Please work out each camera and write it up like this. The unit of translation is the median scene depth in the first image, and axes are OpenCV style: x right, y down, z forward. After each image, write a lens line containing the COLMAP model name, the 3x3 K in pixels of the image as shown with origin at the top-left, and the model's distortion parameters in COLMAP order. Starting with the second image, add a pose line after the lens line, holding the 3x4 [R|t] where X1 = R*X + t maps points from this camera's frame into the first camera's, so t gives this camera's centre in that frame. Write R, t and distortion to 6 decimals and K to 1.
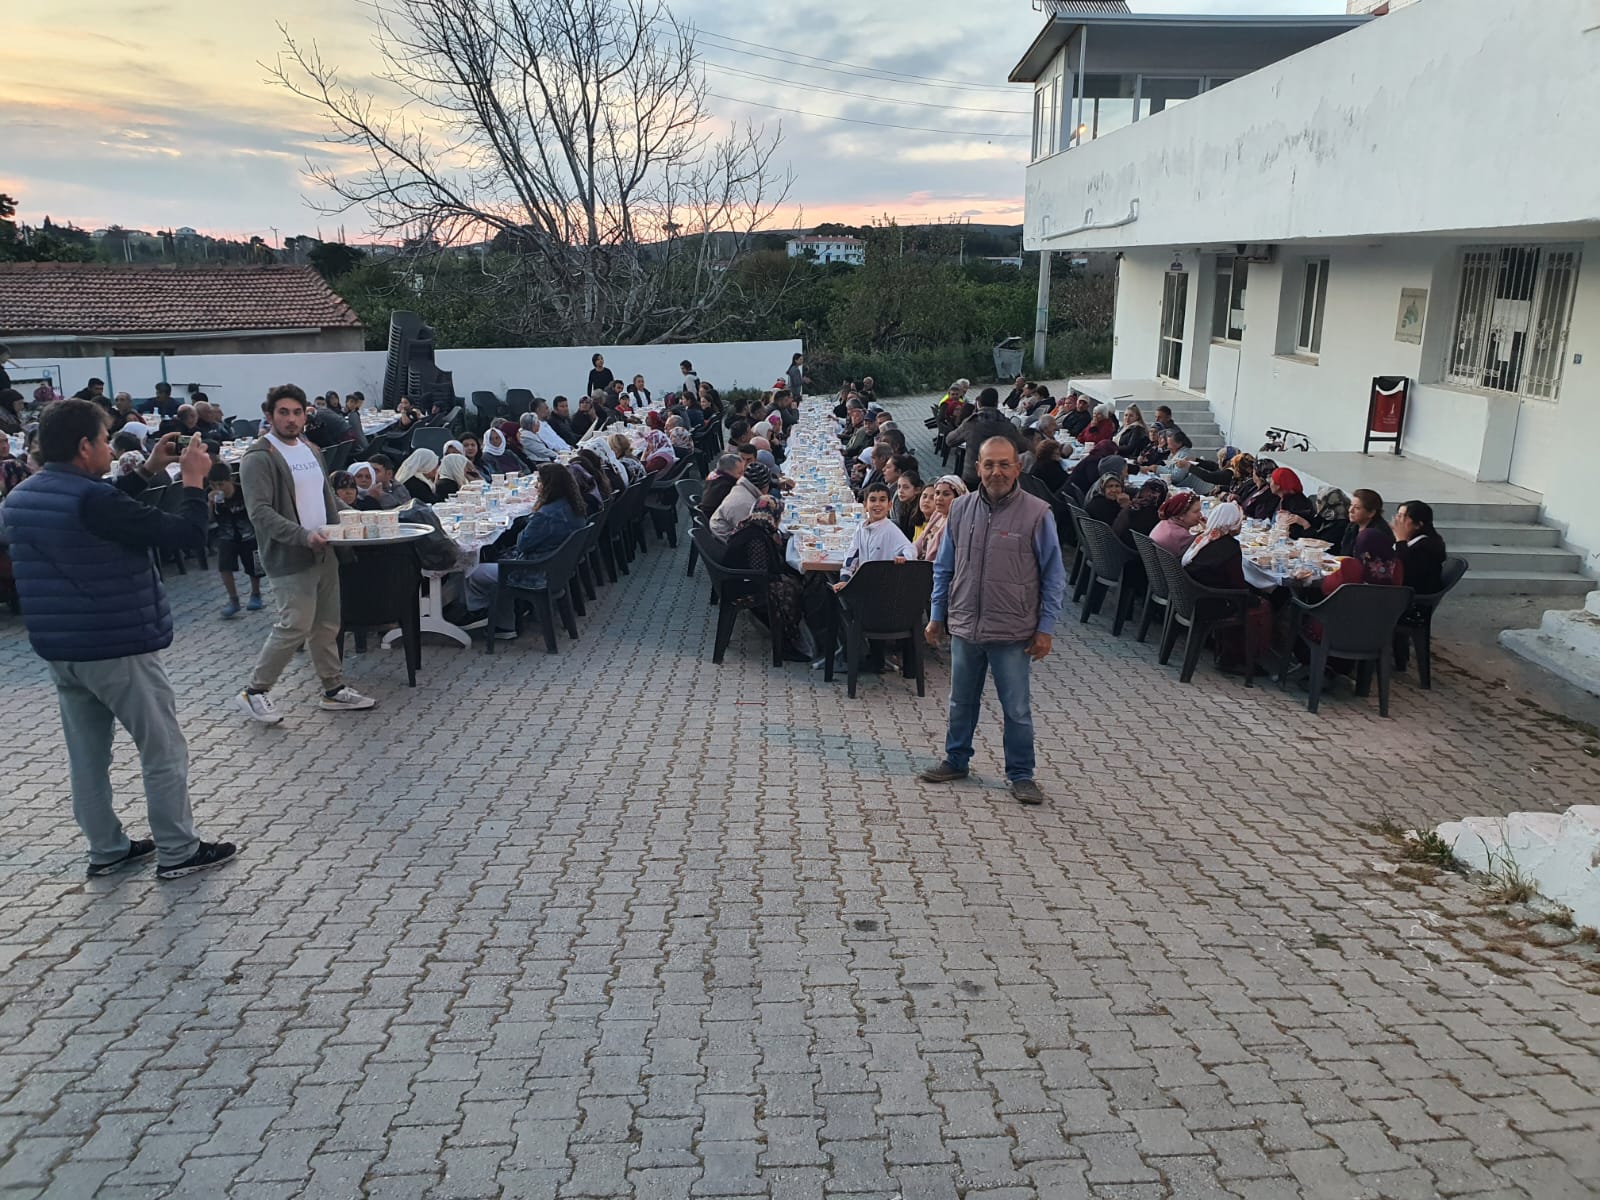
lens RADIAL K [[1235.9, 0, 823.5], [0, 1235.9, 593.4], [0, 0, 1]] dist [0.023038, -0.008141]
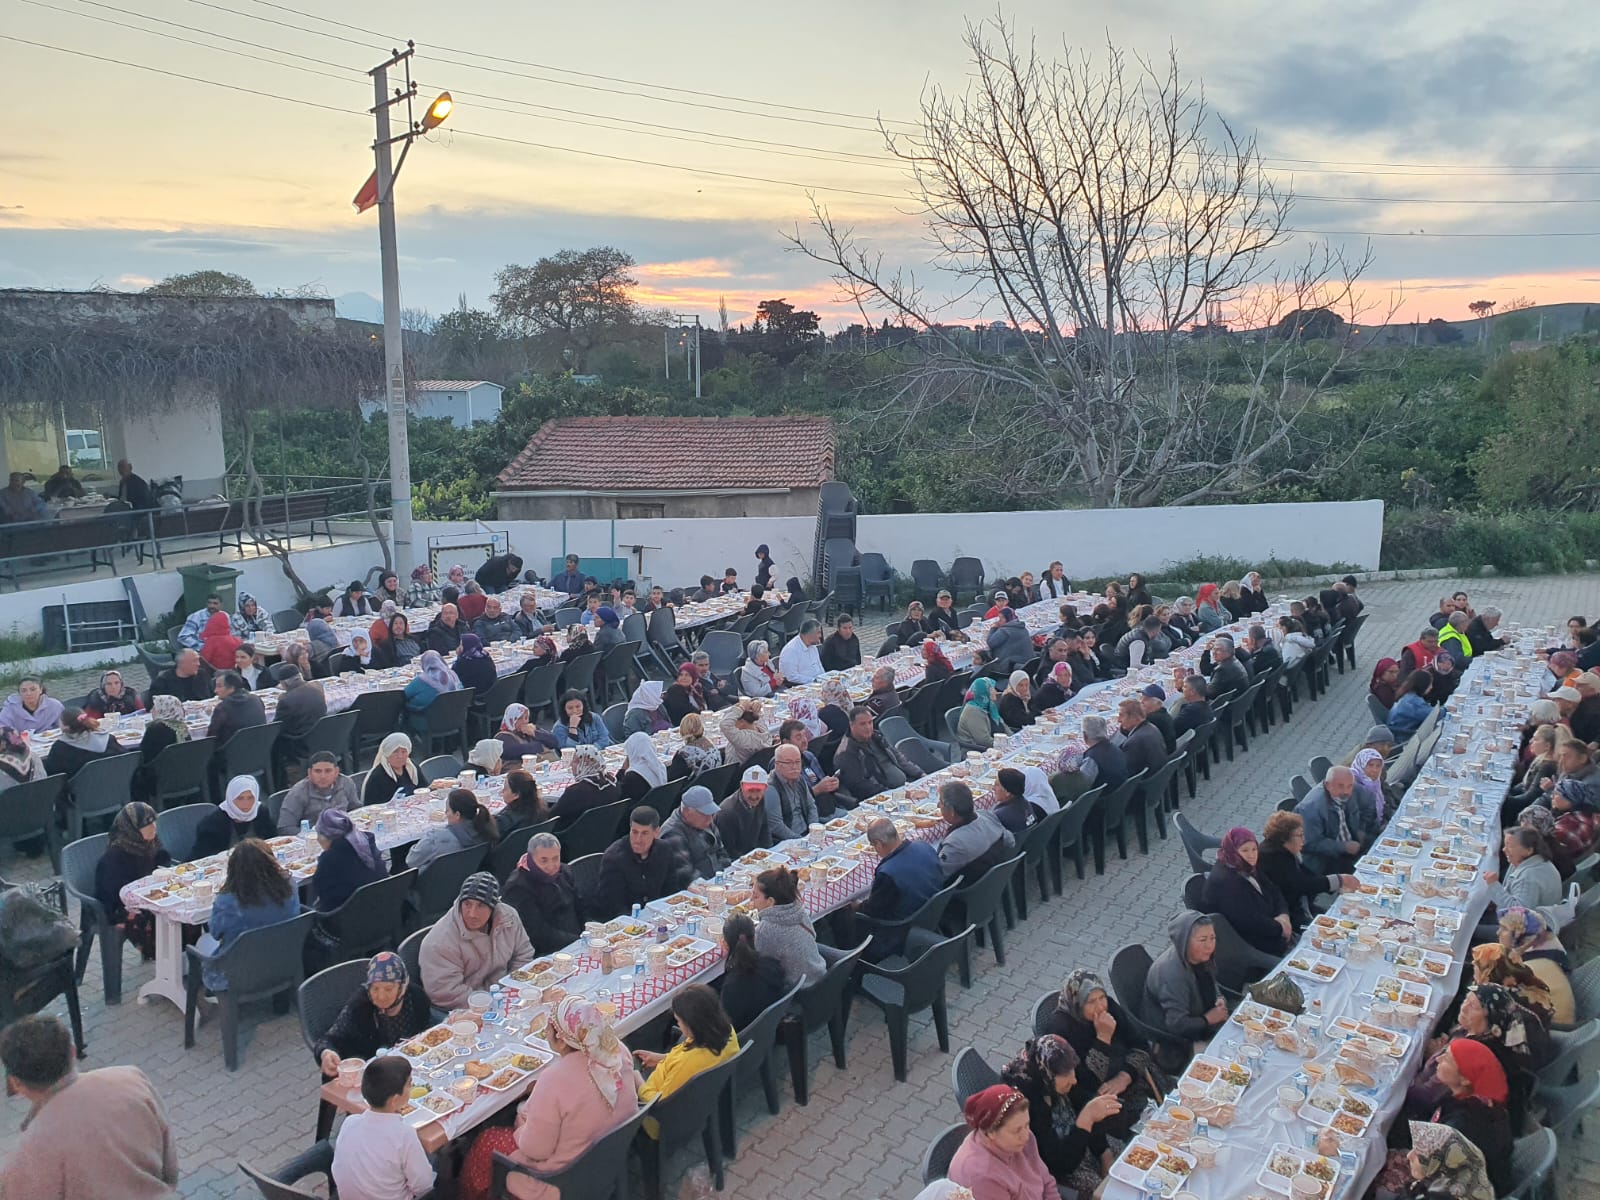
lens RADIAL K [[1257.6, 0, 800.0], [0, 1257.6, 600.0], [0, 0, 1]] dist [0.052674, -0.038779]
pose [[0.824196, 0.093813, -0.558480, 0.538235], [-0.130752, 0.991061, -0.026485, -0.283676], [0.551004, 0.094852, 0.829095, 0.478718]]
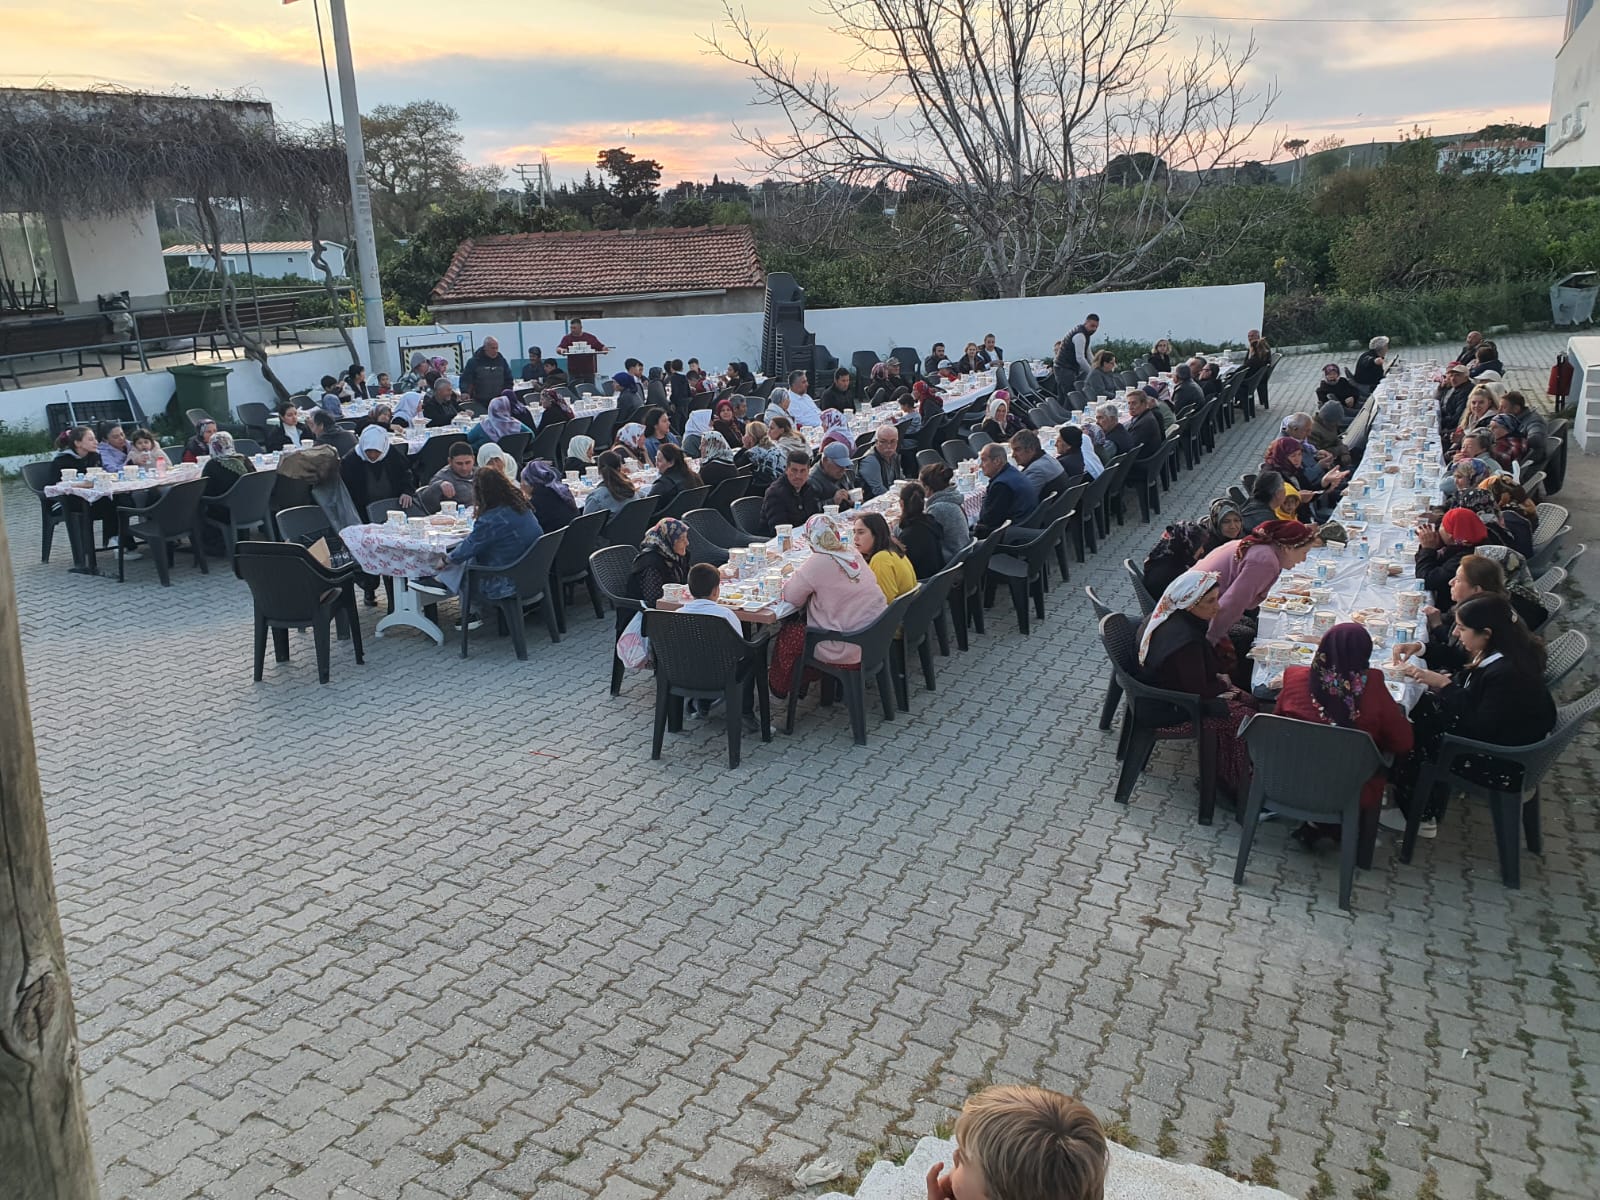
lens RADIAL K [[1254.9, 0, 794.4], [0, 1254.9, 595.9], [0, 0, 1]] dist [0.014747, 0.008685]
pose [[0.885385, 0.095901, -0.454858, 0.450359], [-0.073461, 0.995058, 0.066802, -0.089486], [0.459017, -0.025731, 0.888055, 0.232320]]
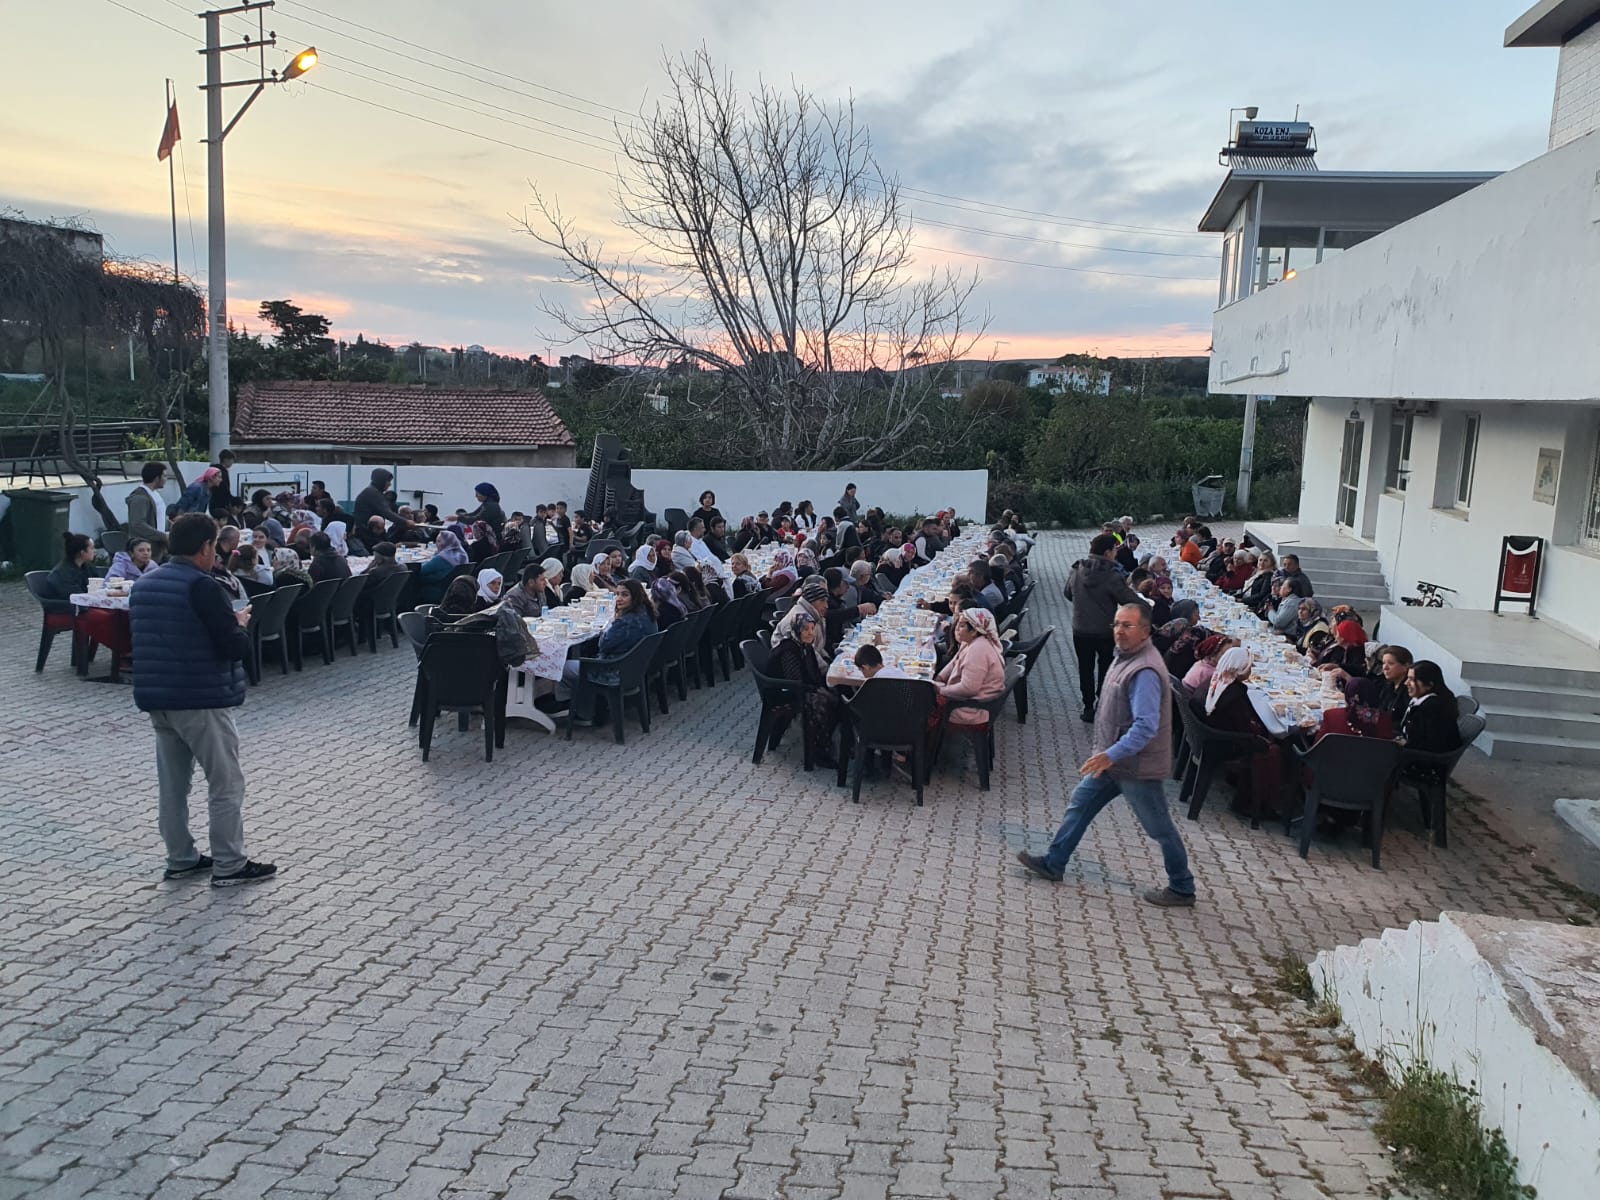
lens RADIAL K [[1250.4, 0, 831.1], [0, 1250.4, 593.3], [0, 0, 1]] dist [0.008959, 0.016054]
pose [[0.982666, 0.056251, -0.176645, 0.168701], [-0.073427, 0.993025, -0.092253, 0.002776], [0.170224, 0.103625, 0.979942, -0.102104]]
